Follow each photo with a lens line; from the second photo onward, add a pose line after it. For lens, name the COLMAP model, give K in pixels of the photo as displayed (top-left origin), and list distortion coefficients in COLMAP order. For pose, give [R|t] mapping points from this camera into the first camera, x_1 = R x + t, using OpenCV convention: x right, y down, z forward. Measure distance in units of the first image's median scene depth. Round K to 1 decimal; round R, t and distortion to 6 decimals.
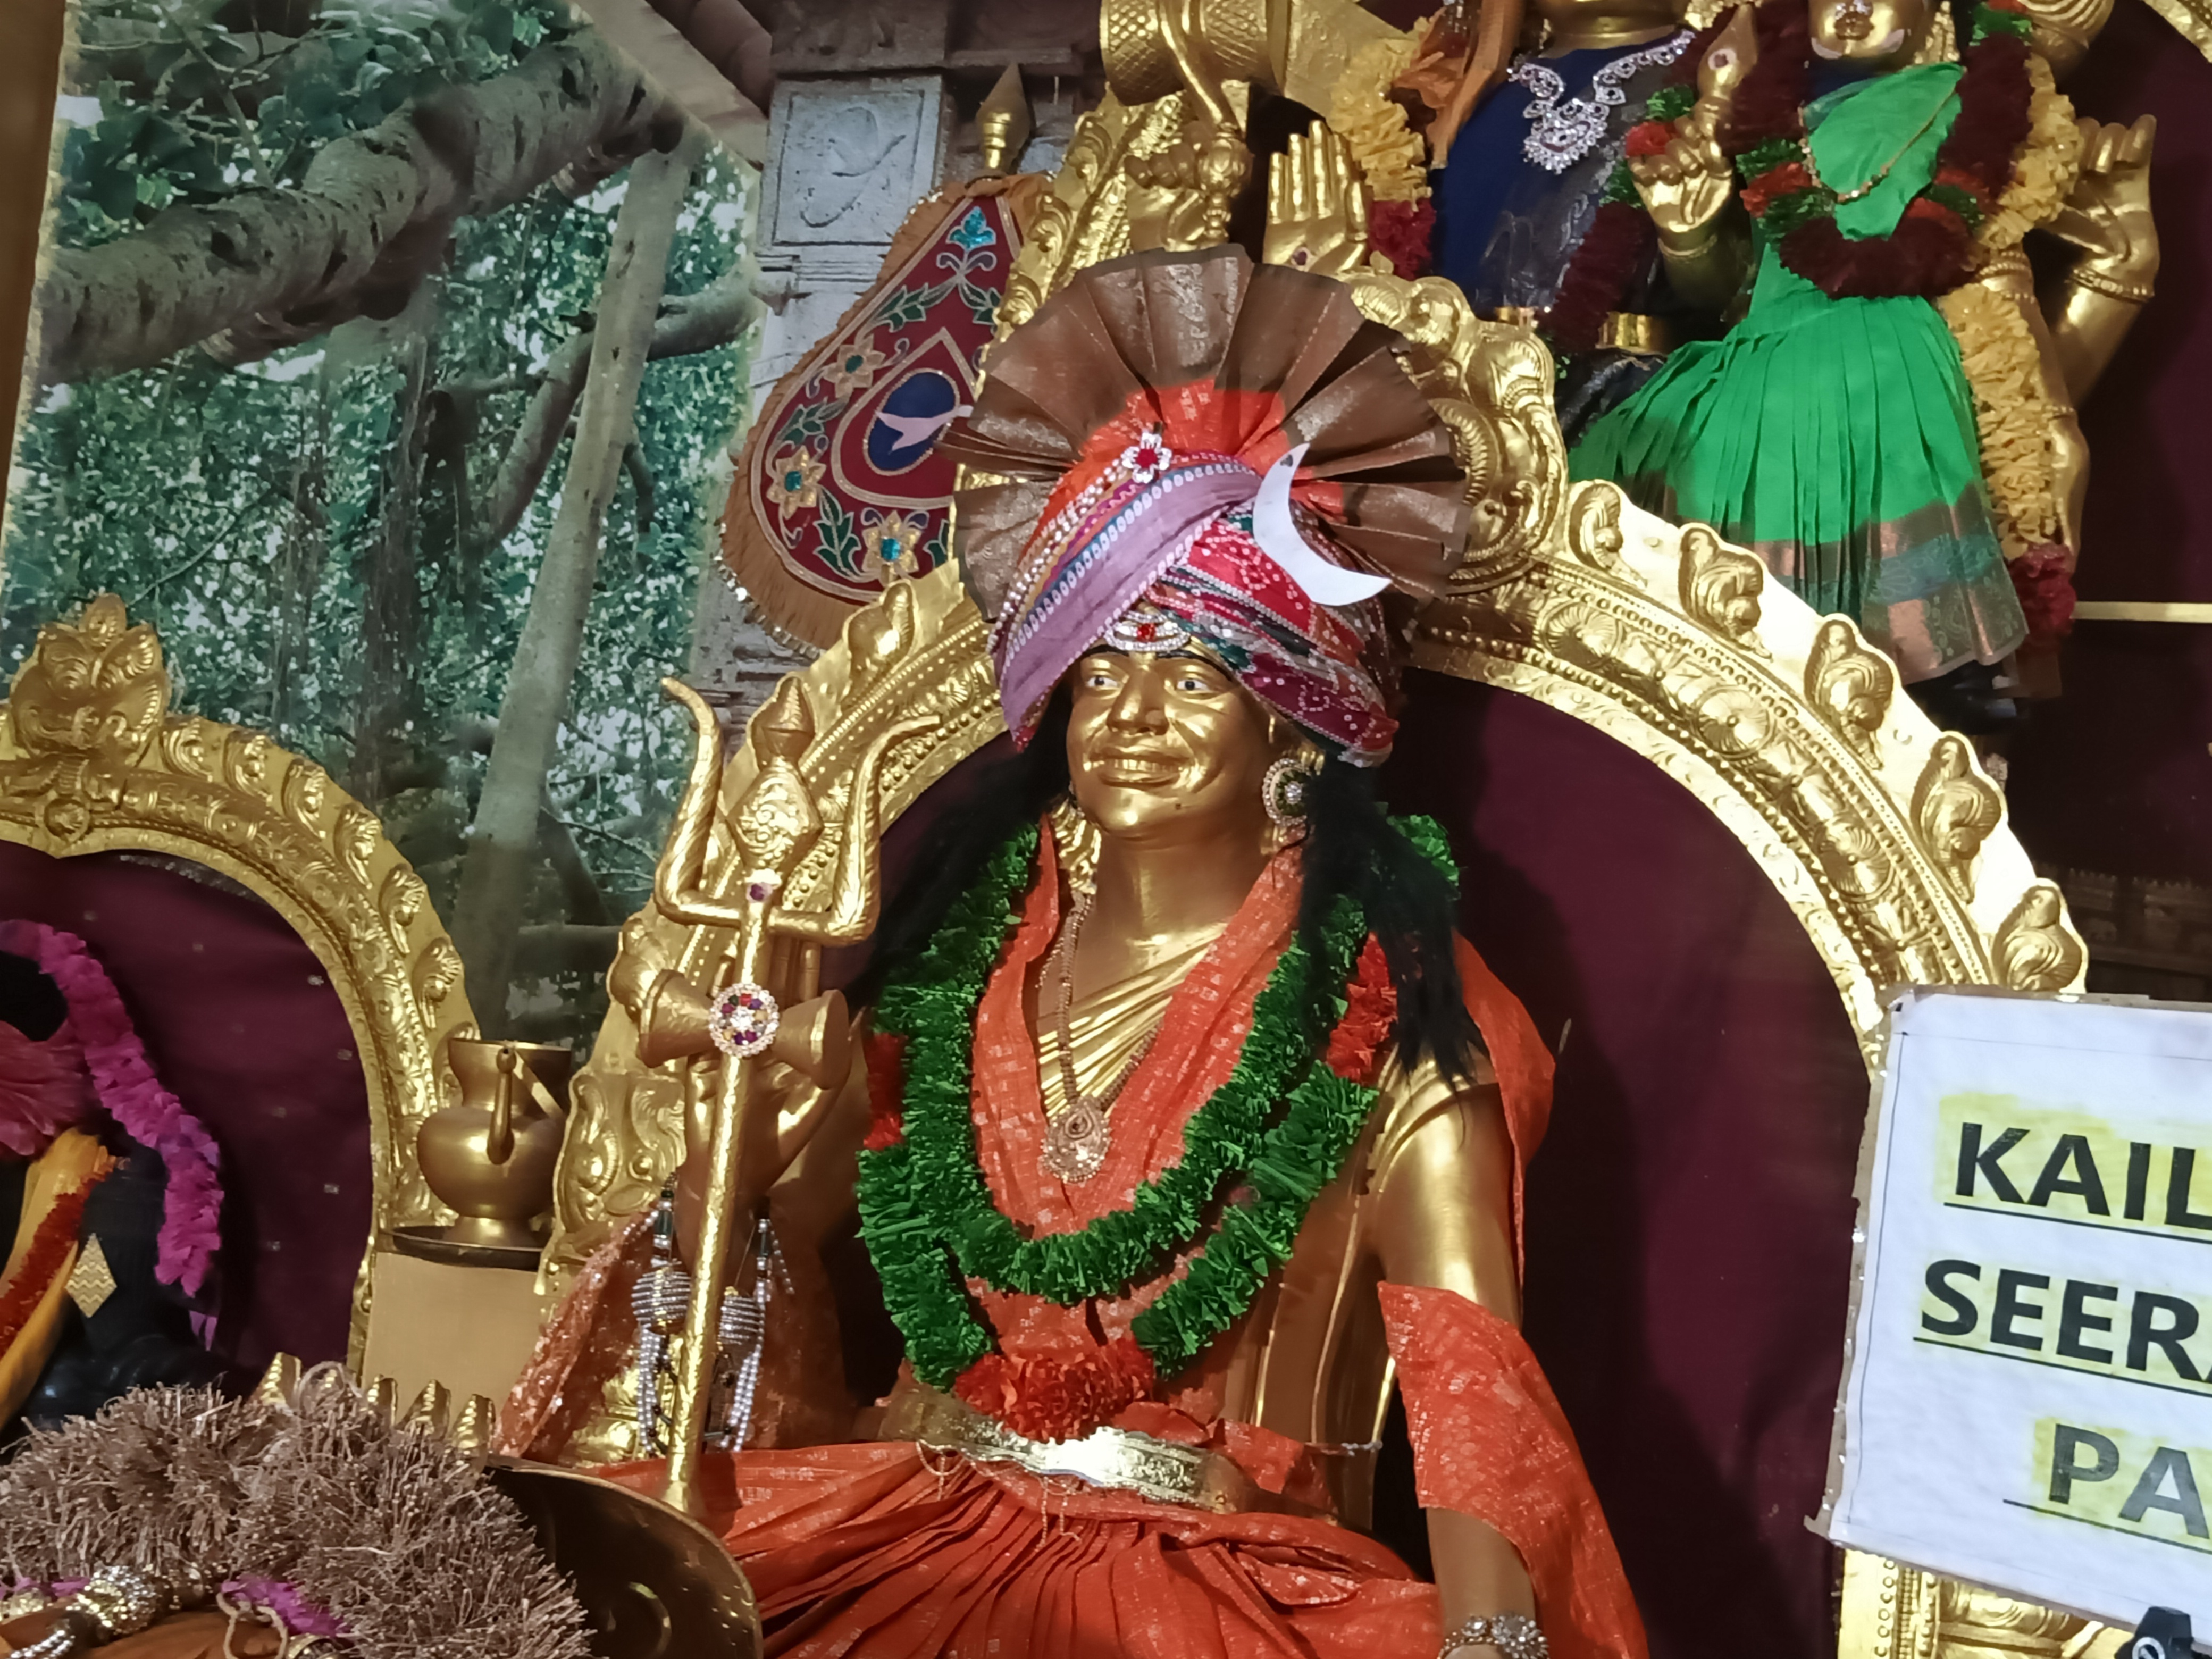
lens RADIAL K [[3013.6, 0, 1105.0], [0, 3013.6, 829.8], [0, 0, 1]] dist [0.065740, 0.000000]
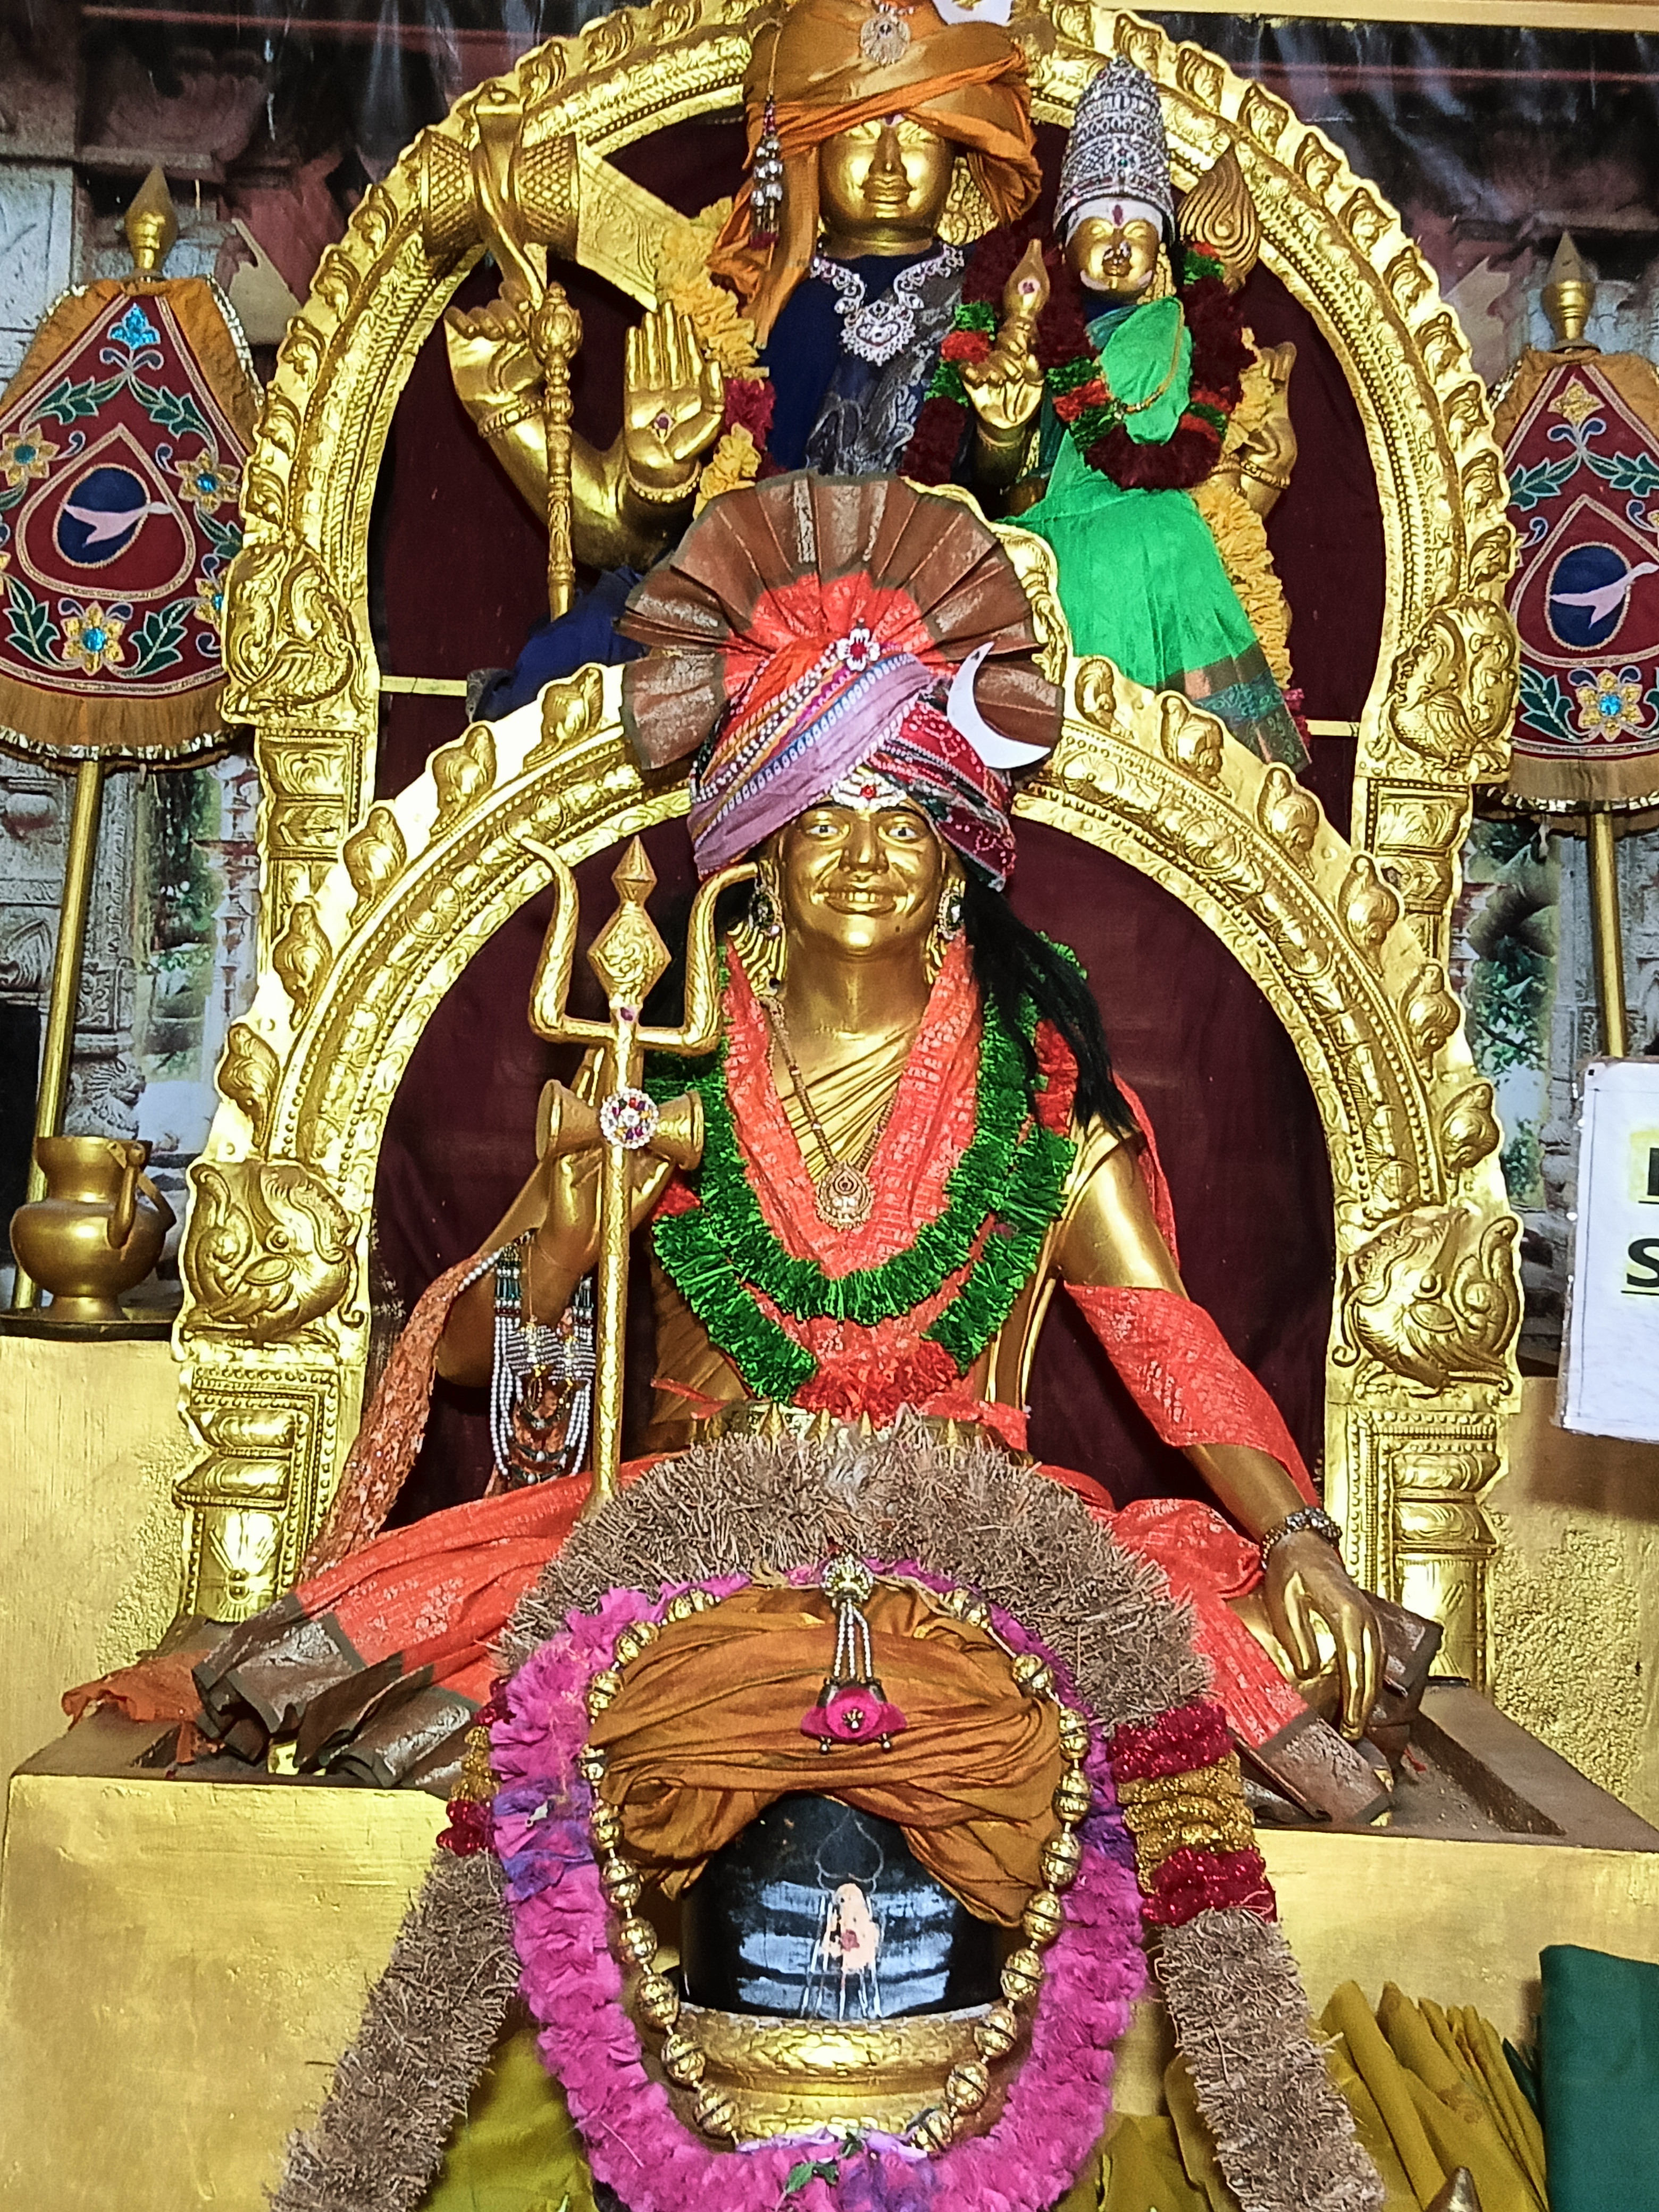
lens RADIAL K [[3013.6, 0, 824.6], [0, 3013.6, 1088.2], [0, 0, 1]] dist [0.065740, 0.000000]
pose [[0.900725, -0.057247, 0.430600, -0.507652], [0.016320, 0.995038, 0.098151, -0.060670], [-0.434082, -0.081379, 0.897190, -0.120997]]
